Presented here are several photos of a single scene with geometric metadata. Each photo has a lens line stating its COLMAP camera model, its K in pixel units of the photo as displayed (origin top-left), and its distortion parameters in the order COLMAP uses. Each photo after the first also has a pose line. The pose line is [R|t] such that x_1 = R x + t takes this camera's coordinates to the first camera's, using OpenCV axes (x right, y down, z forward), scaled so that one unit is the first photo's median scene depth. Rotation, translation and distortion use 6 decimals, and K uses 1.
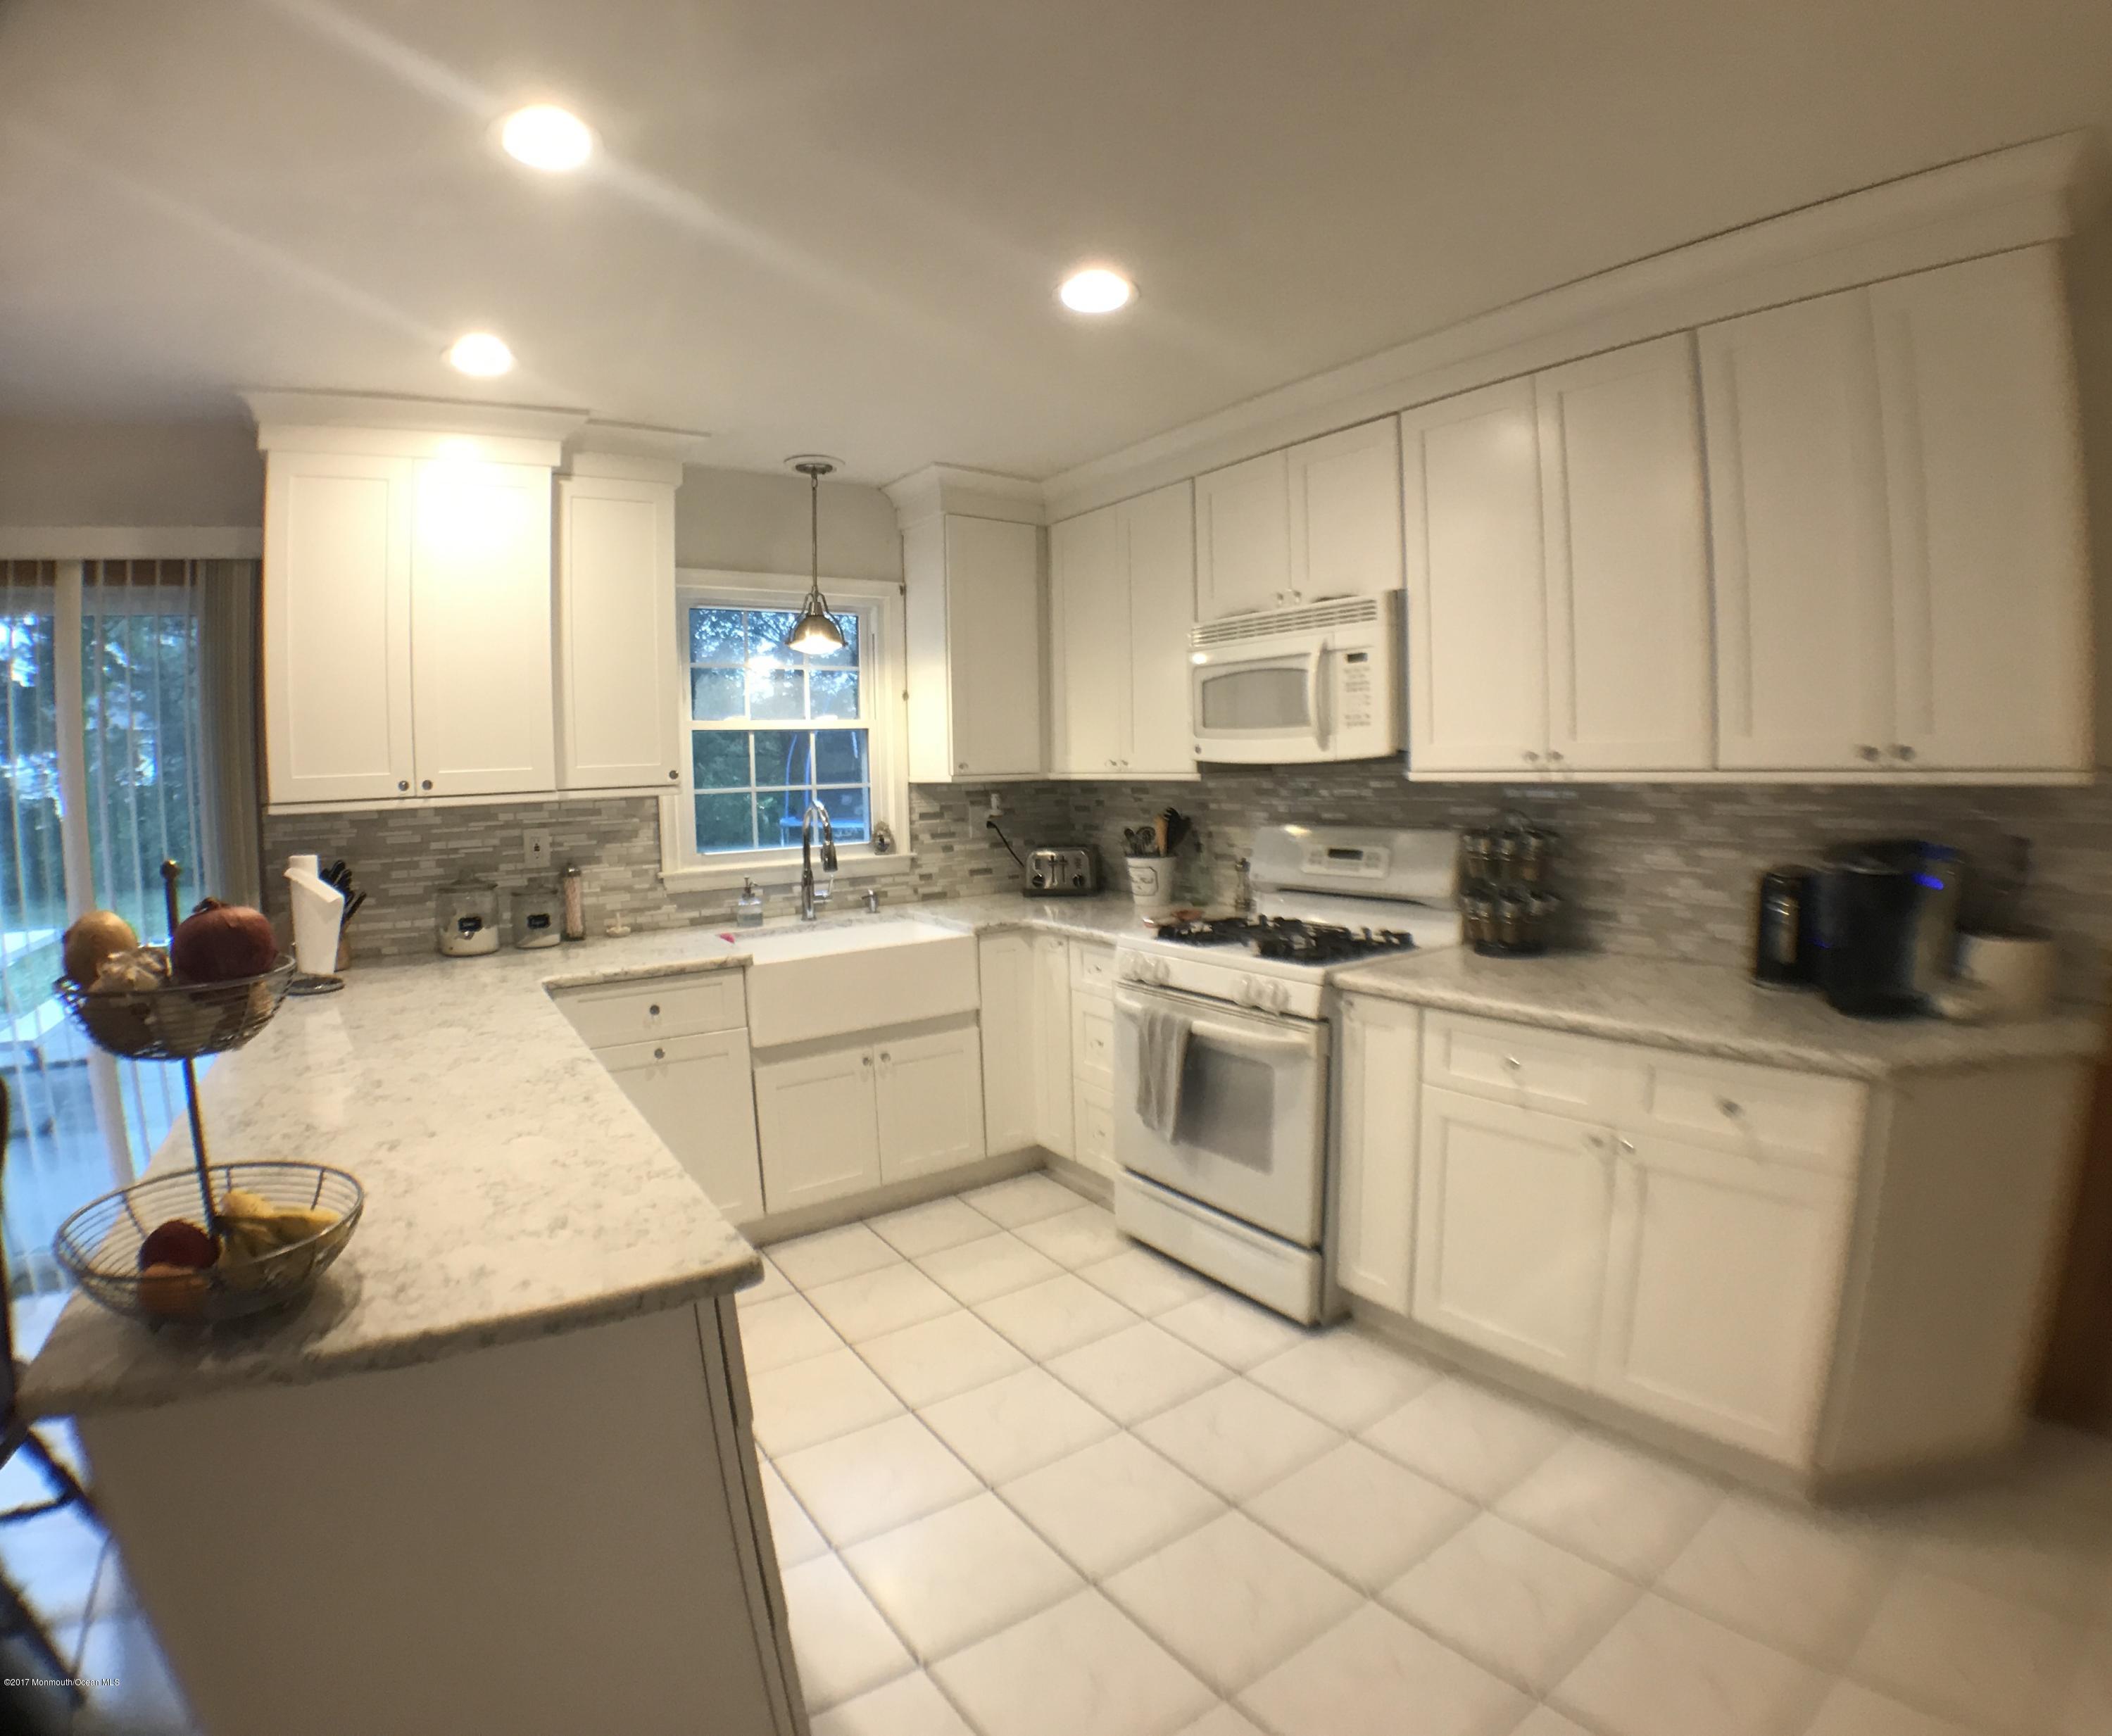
lens RADIAL K [[1139.1, 0, 1039.9], [0, 1139.1, 869.5], [0, 0, 1]] dist [-0.136925, -0.000198]
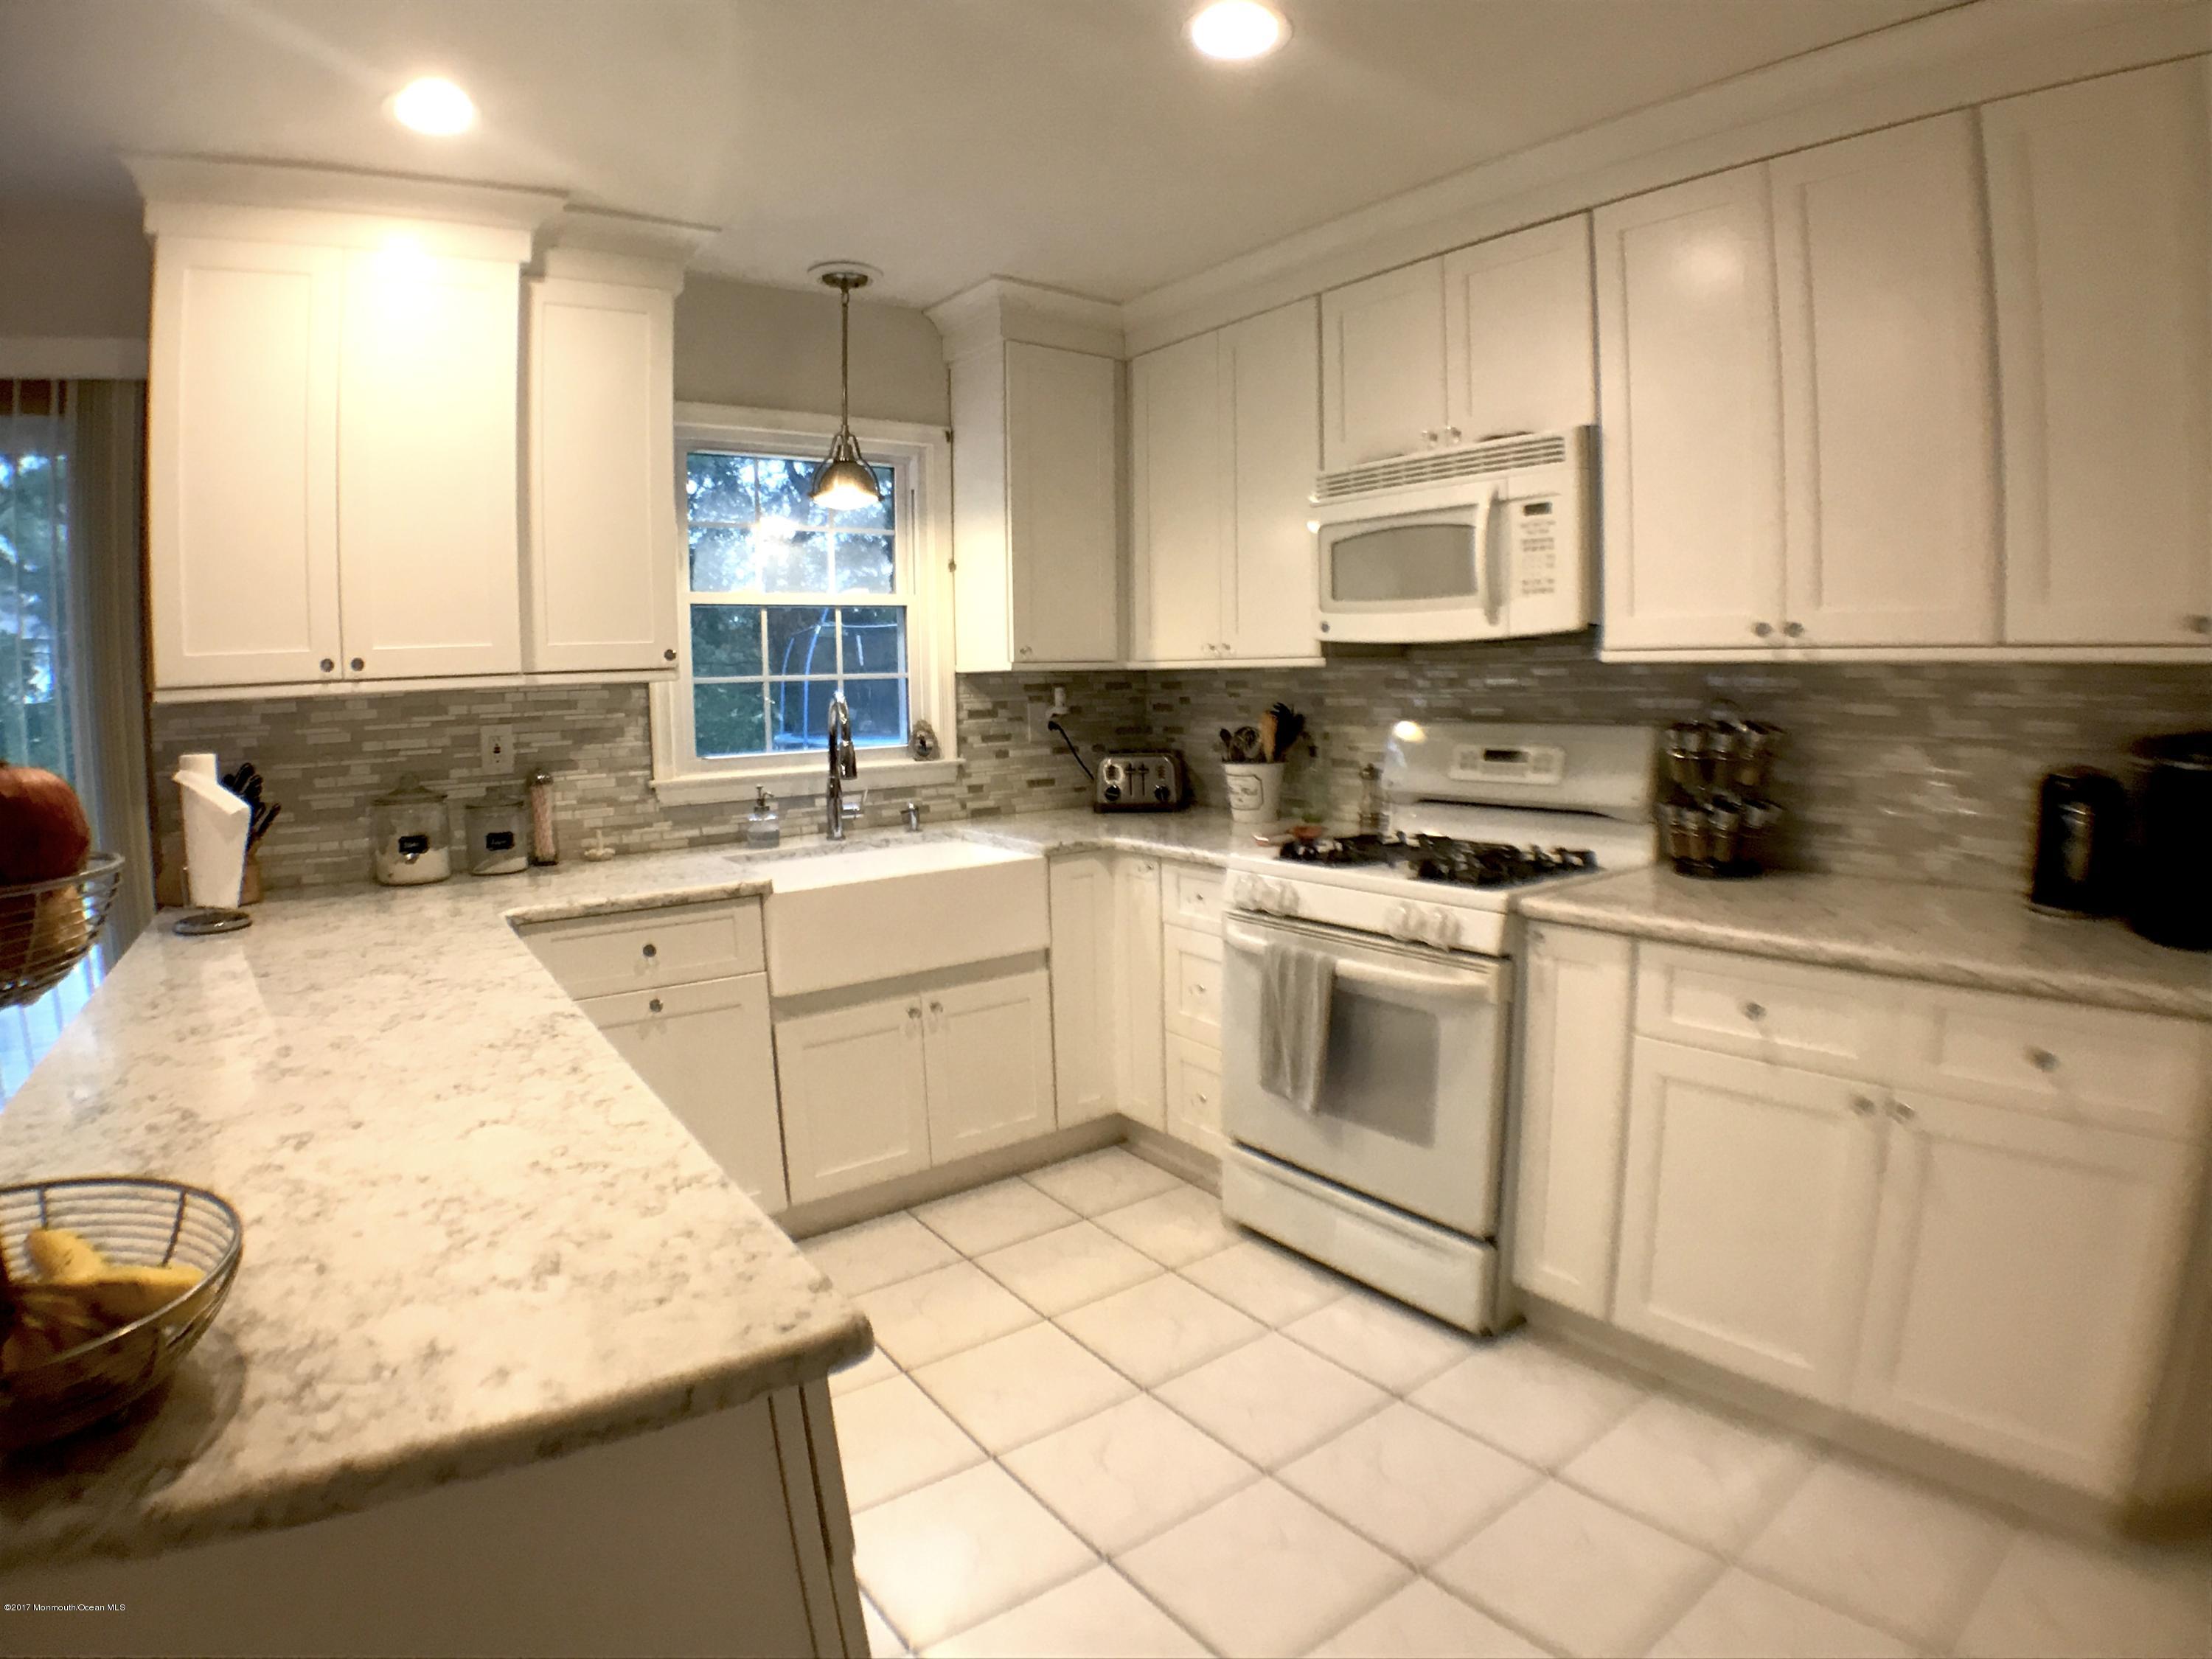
lens RADIAL K [[1268.6, 0, 1125.7], [0, 1268.6, 833.3], [0, 0, 1]] dist [-0.156289, 0.018962]
pose [[0.998579, -0.000723, 0.053296, -0.055938], [-0.000732, 0.999628, 0.027280, 0.018726], [-0.053295, -0.027280, 0.998206, 0.113869]]
